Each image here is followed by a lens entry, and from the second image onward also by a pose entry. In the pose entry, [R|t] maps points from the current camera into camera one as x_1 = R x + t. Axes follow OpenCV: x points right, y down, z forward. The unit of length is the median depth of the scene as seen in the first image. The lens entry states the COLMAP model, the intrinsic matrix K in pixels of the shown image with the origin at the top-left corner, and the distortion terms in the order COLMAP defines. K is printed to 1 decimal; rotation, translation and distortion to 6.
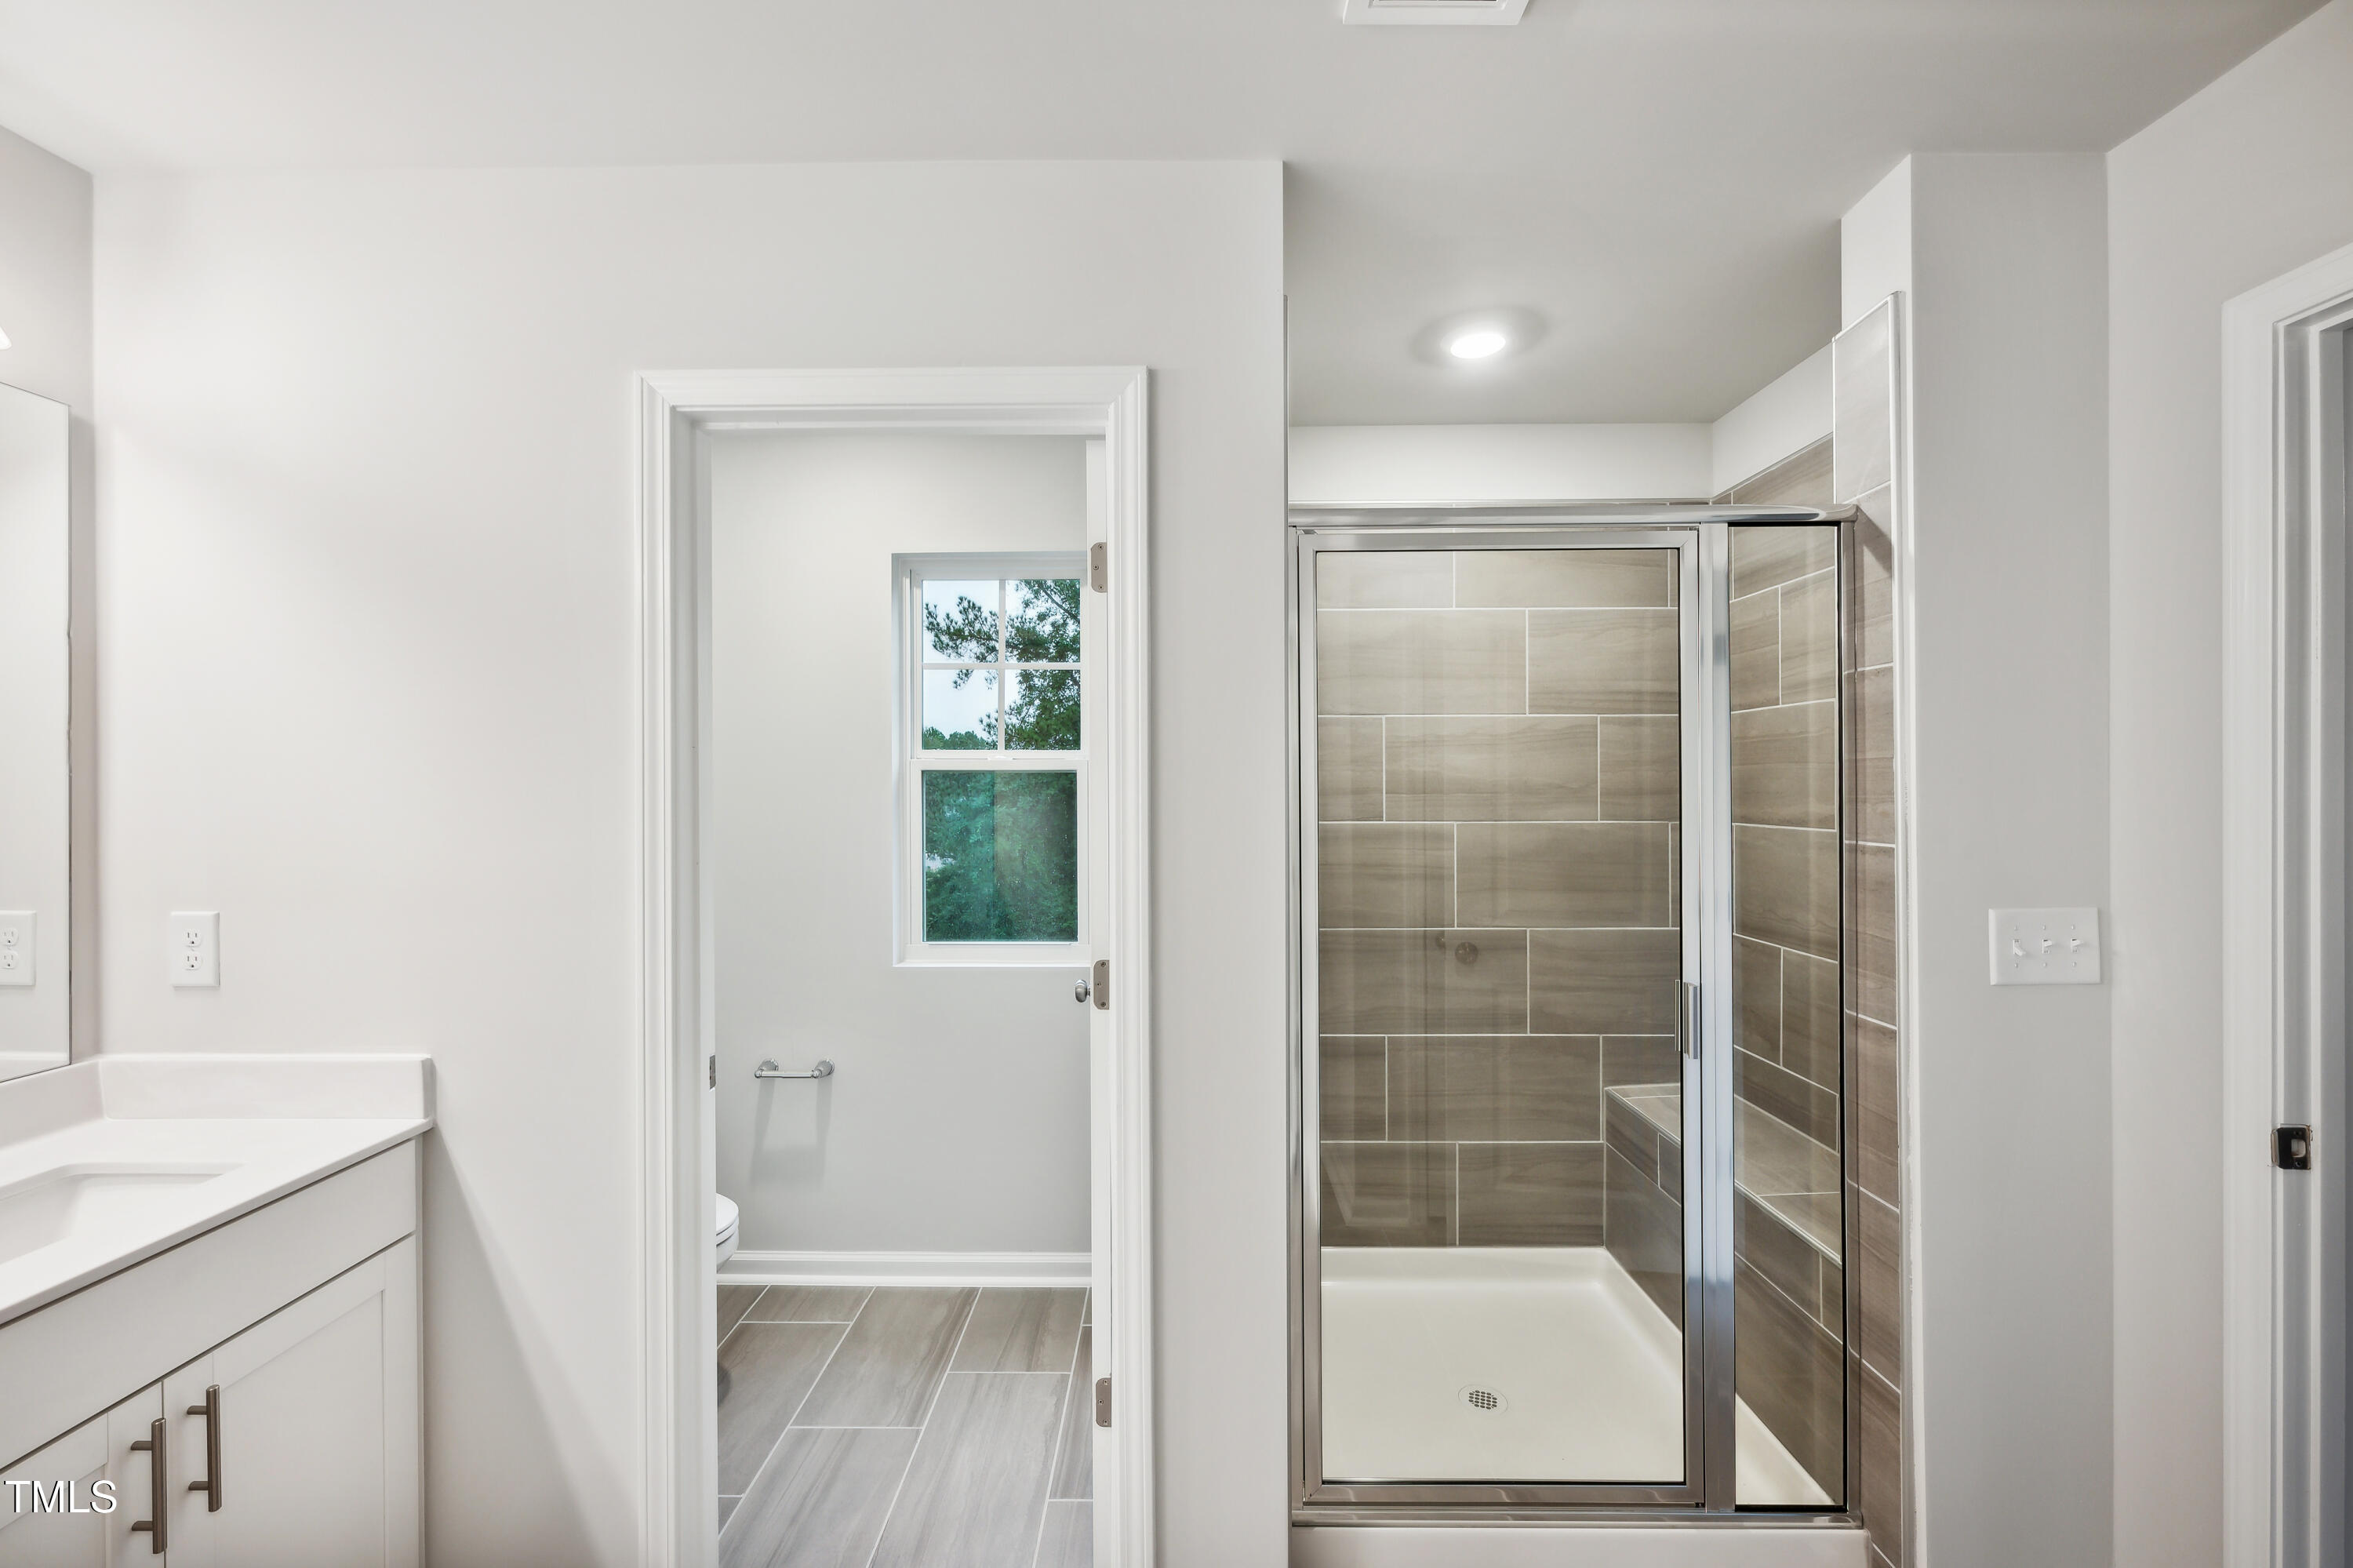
lens RADIAL K [[942.7, 0, 1172.8], [0, 942.7, 781.4], [0, 0, 1]] dist [-0.001893, 0.000653]
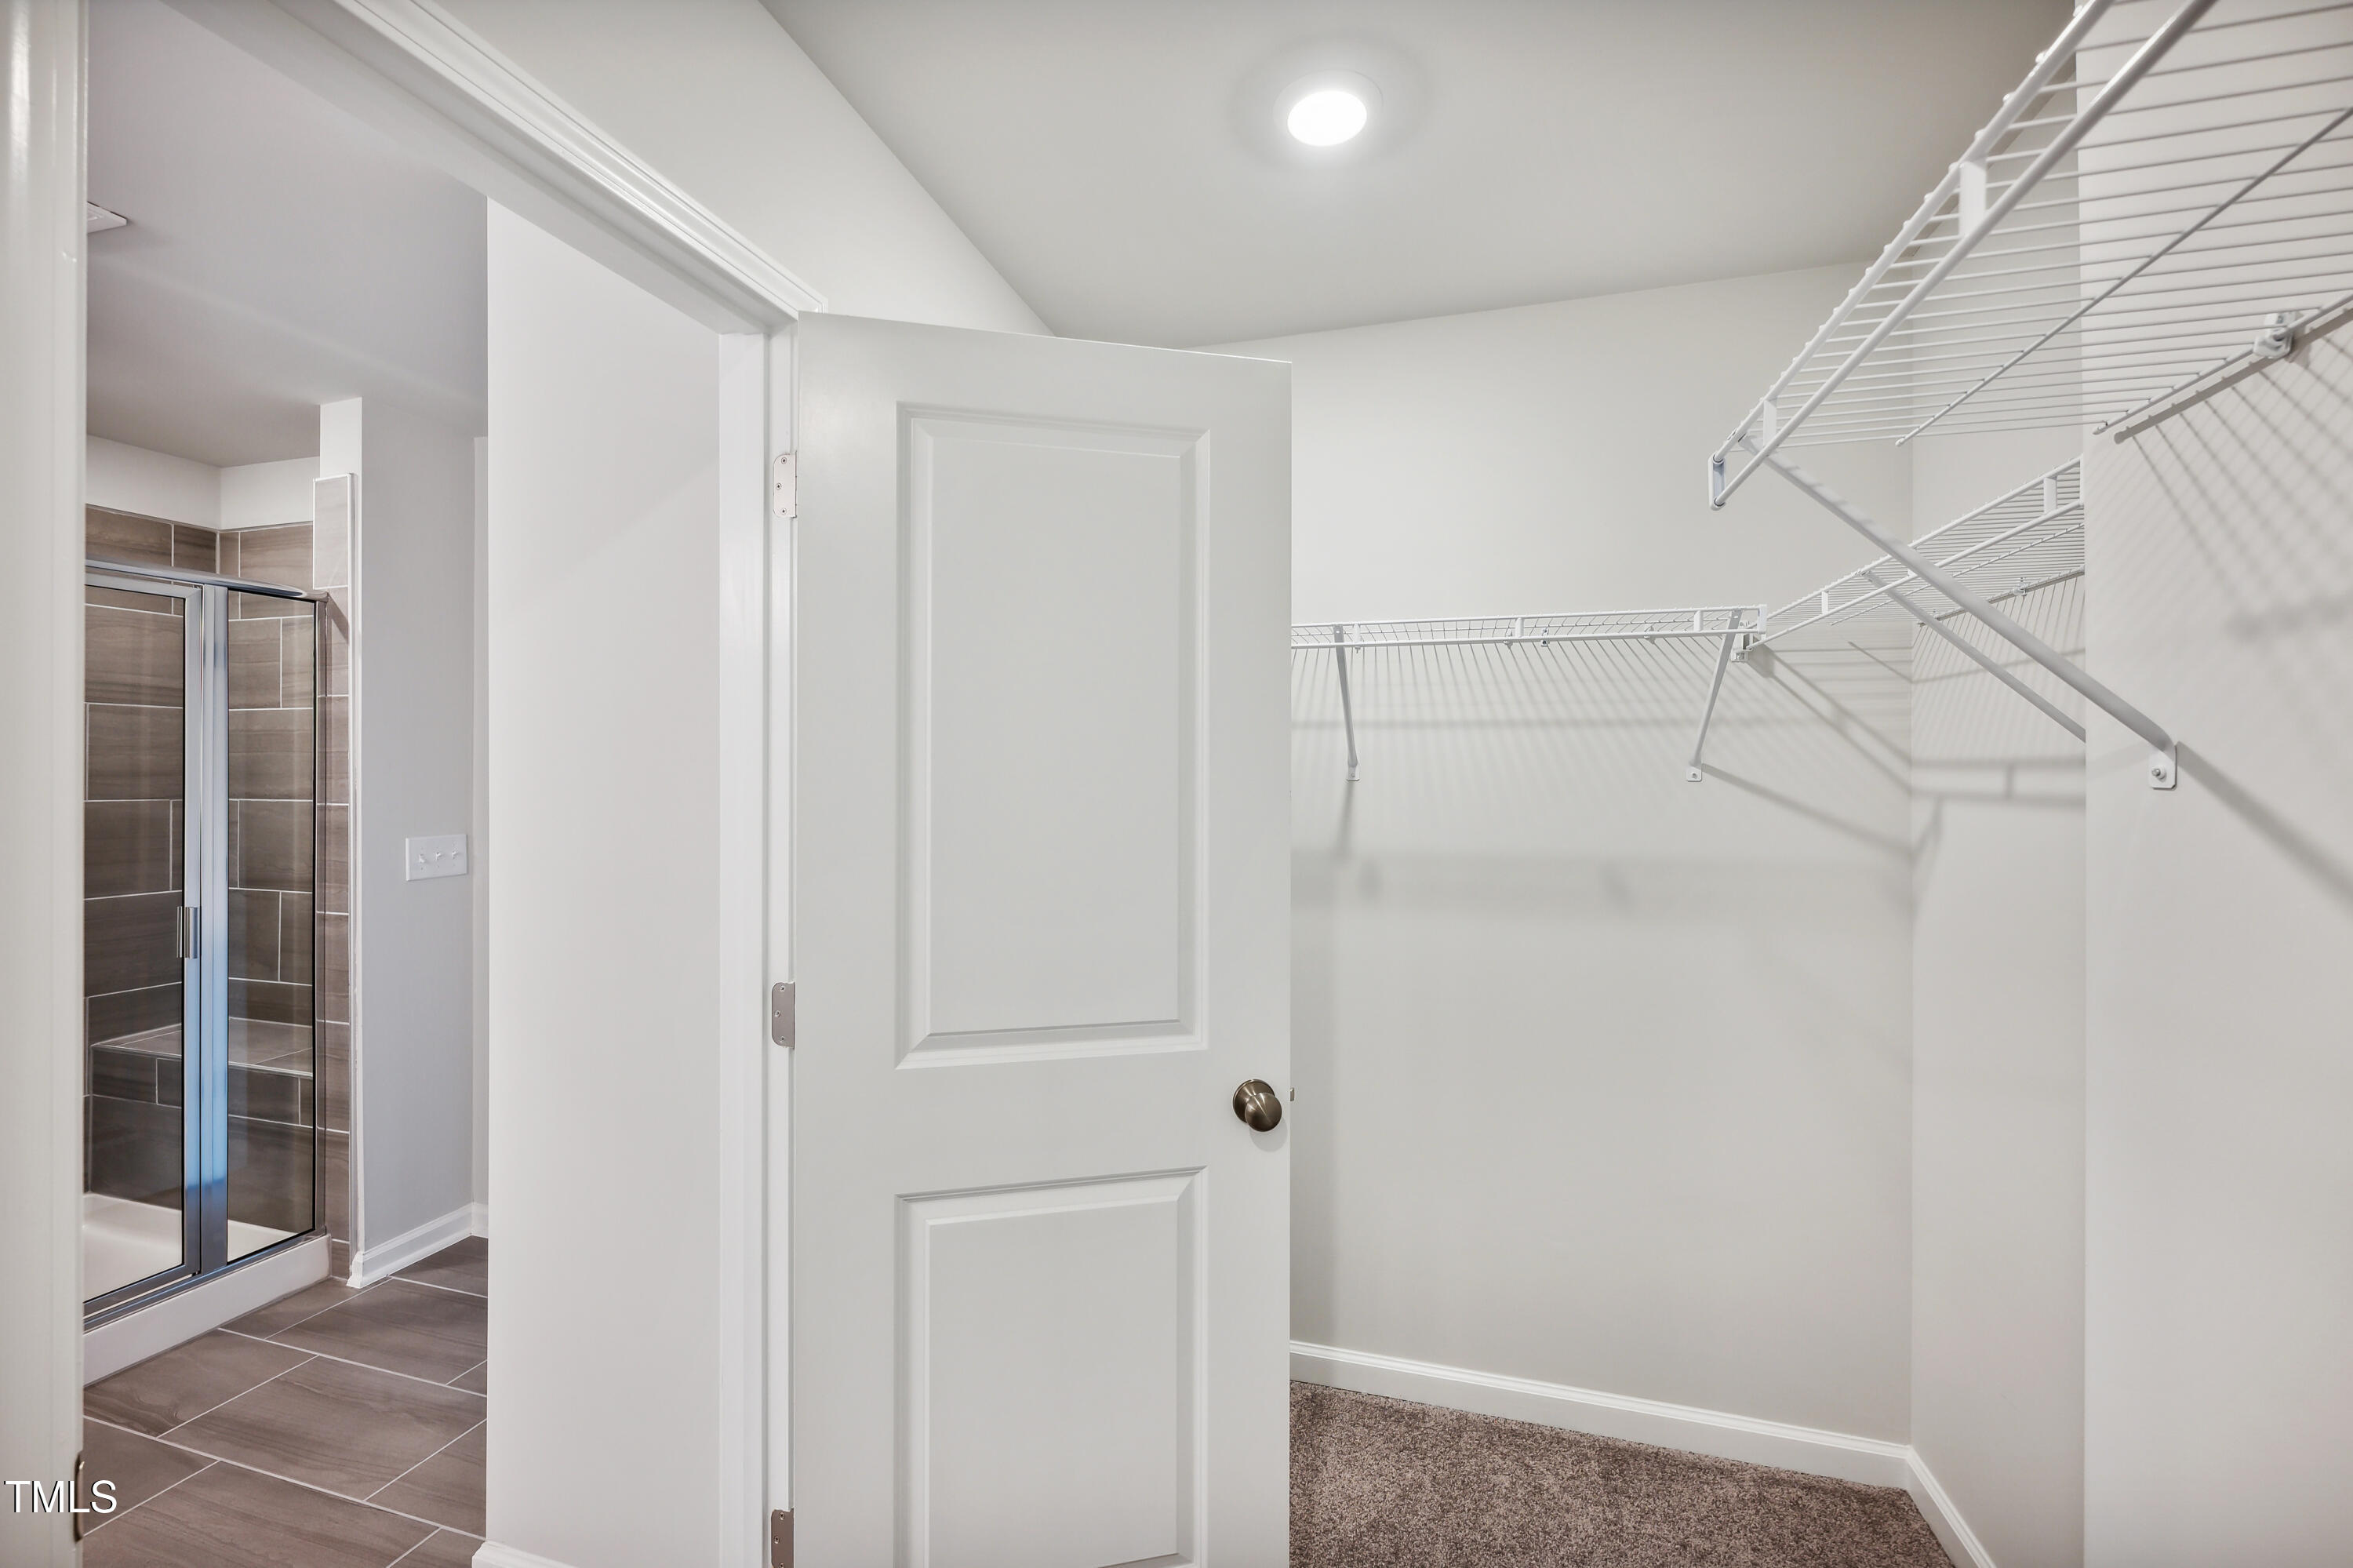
lens RADIAL K [[942.7, 0, 1176.6], [0, 942.7, 772.3], [0, 0, 1]] dist [-0.001893, 0.000653]
pose [[0.260315, 0.005492, 0.965508, -0.429927], [-0.008294, 0.999960, -0.003452, 0.004727], [-0.965488, -0.007109, 0.260350, -0.793202]]
